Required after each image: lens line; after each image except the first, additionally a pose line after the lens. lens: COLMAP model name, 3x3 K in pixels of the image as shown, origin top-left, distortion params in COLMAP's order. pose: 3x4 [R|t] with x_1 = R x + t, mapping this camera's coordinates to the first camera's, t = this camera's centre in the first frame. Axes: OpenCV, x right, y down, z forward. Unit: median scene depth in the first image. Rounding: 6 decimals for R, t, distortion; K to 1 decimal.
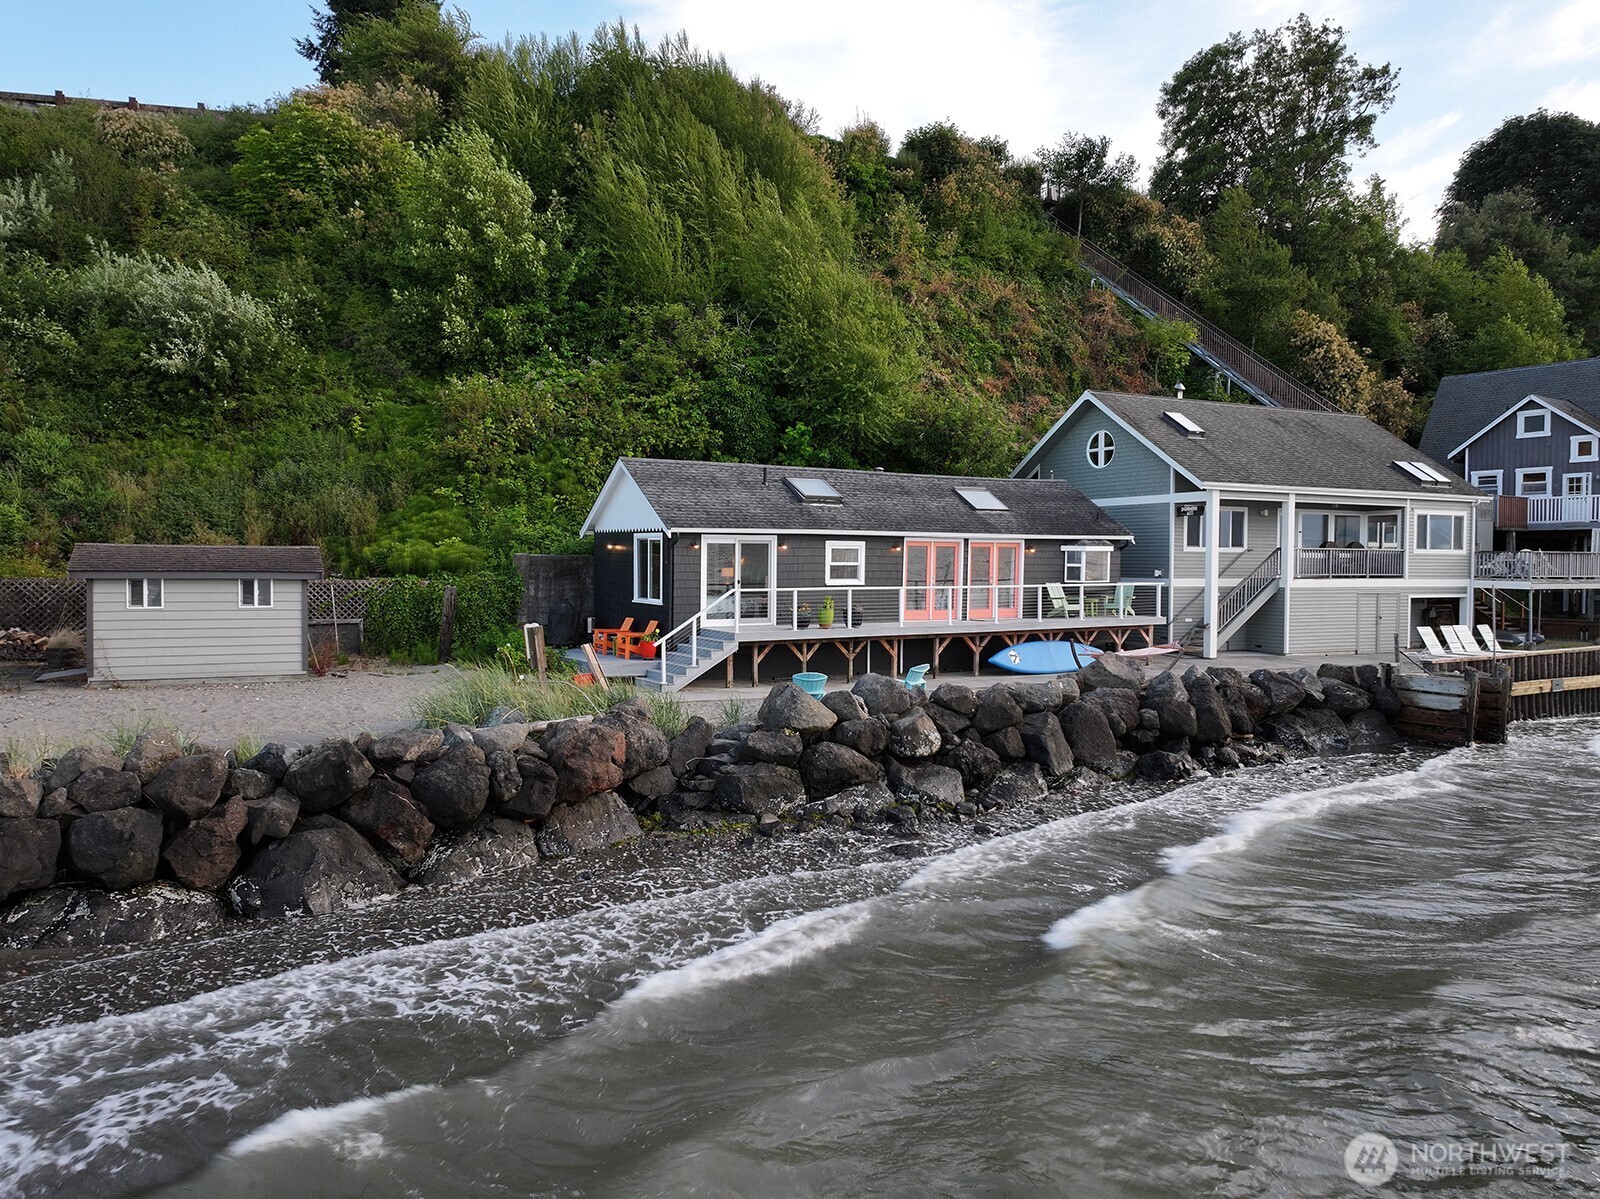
lens RADIAL K [[1129.8, 0, 801.3], [0, 1129.8, 587.3], [0, 0, 1]] dist [-0.000573, 0.009602]
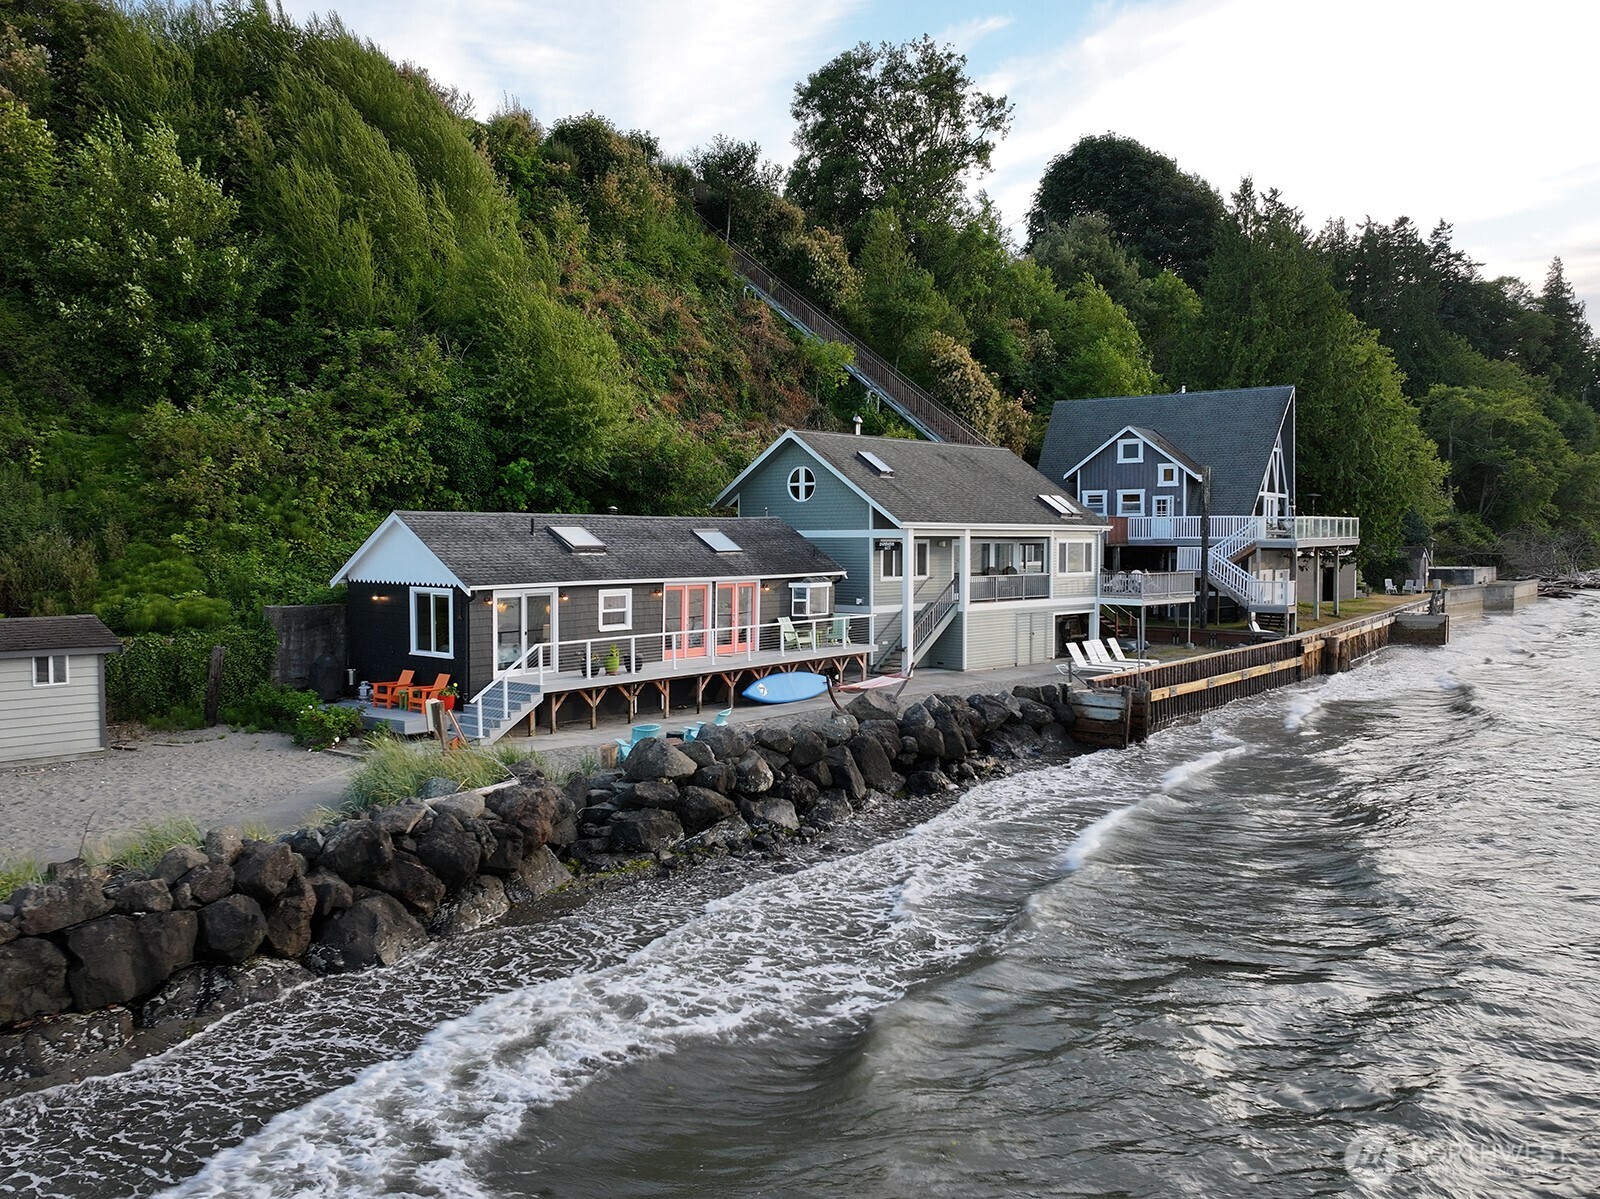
lens RADIAL K [[1294.8, 0, 805.4], [0, 1294.8, 601.4], [0, 0, 1]] dist [0.000188, -0.000491]
pose [[0.936155, -0.023637, 0.350792, -0.183853], [0.014787, 0.999502, 0.027886, -0.050676], [-0.351276, -0.020919, 0.936038, -0.169257]]
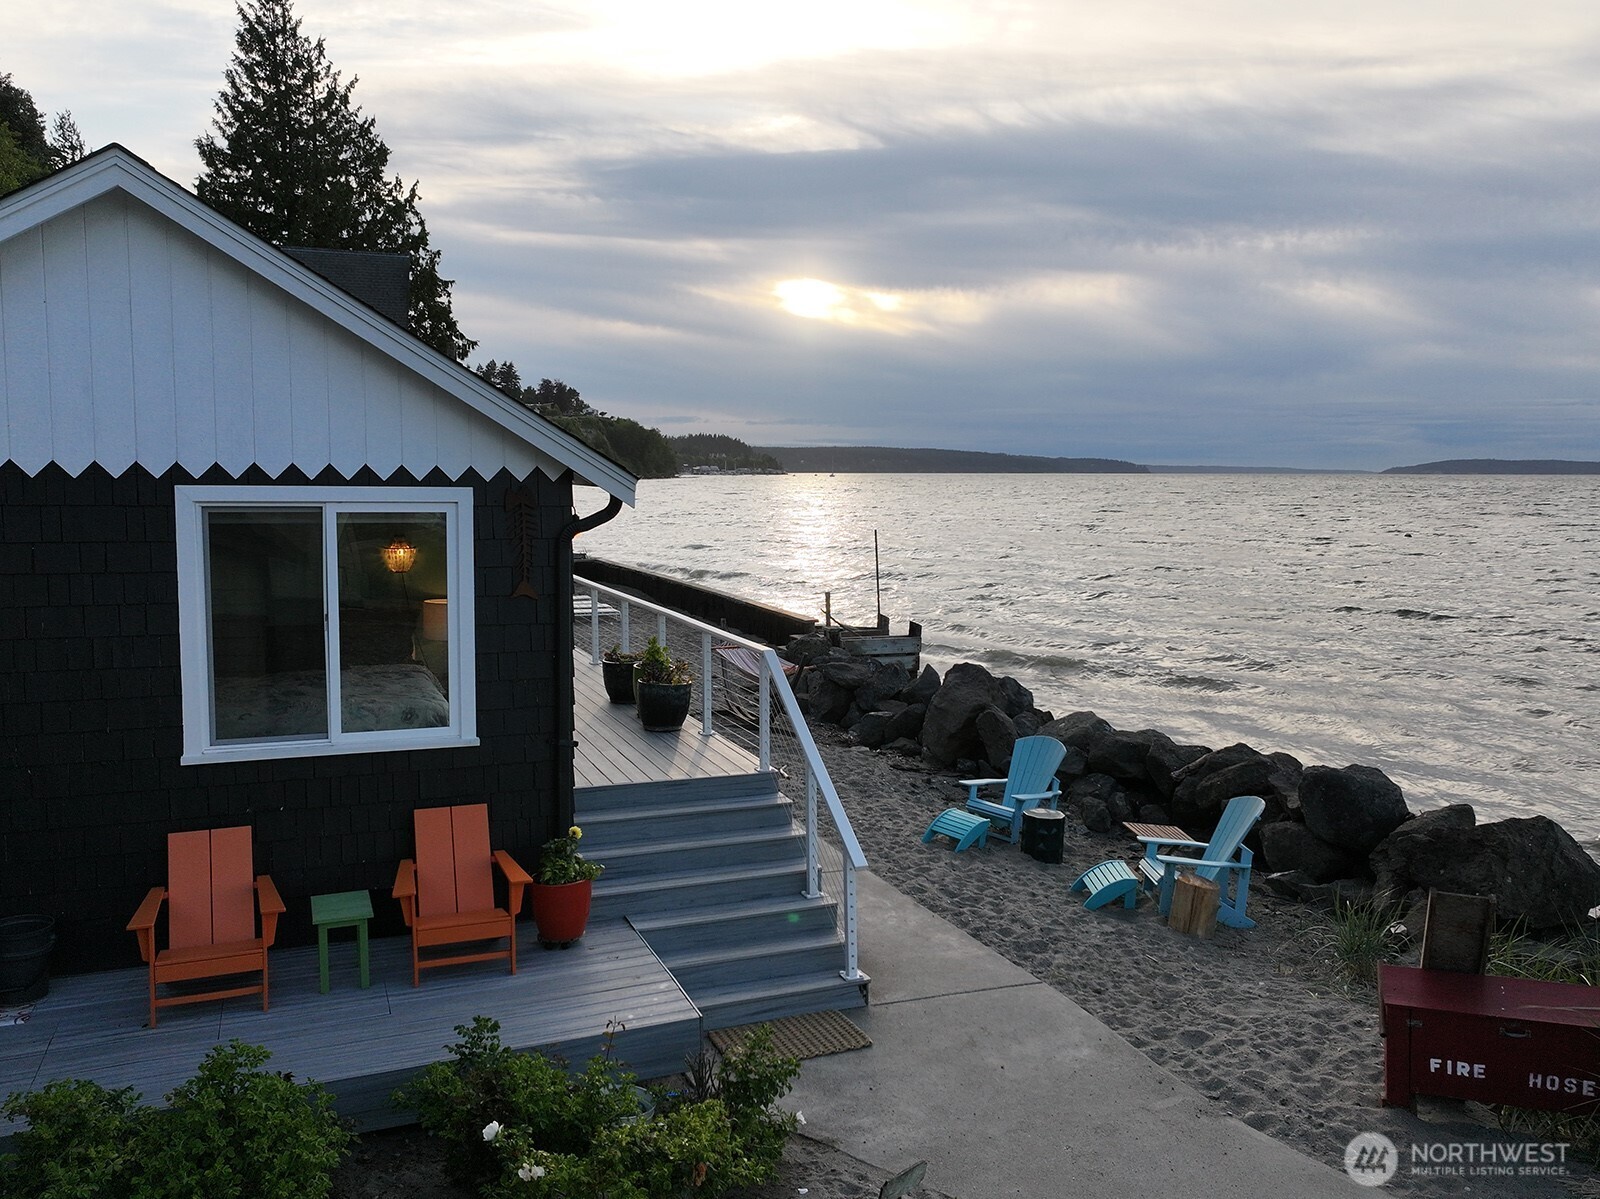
lens RADIAL K [[1294.8, 0, 805.4], [0, 1294.8, 601.4], [0, 0, 1]] dist [0.000188, -0.000491]
pose [[0.151556, -0.104094, 0.982952, -0.331394], [0.021741, 0.994550, 0.101970, -0.039646], [-0.988210, 0.005917, 0.152993, 0.679315]]
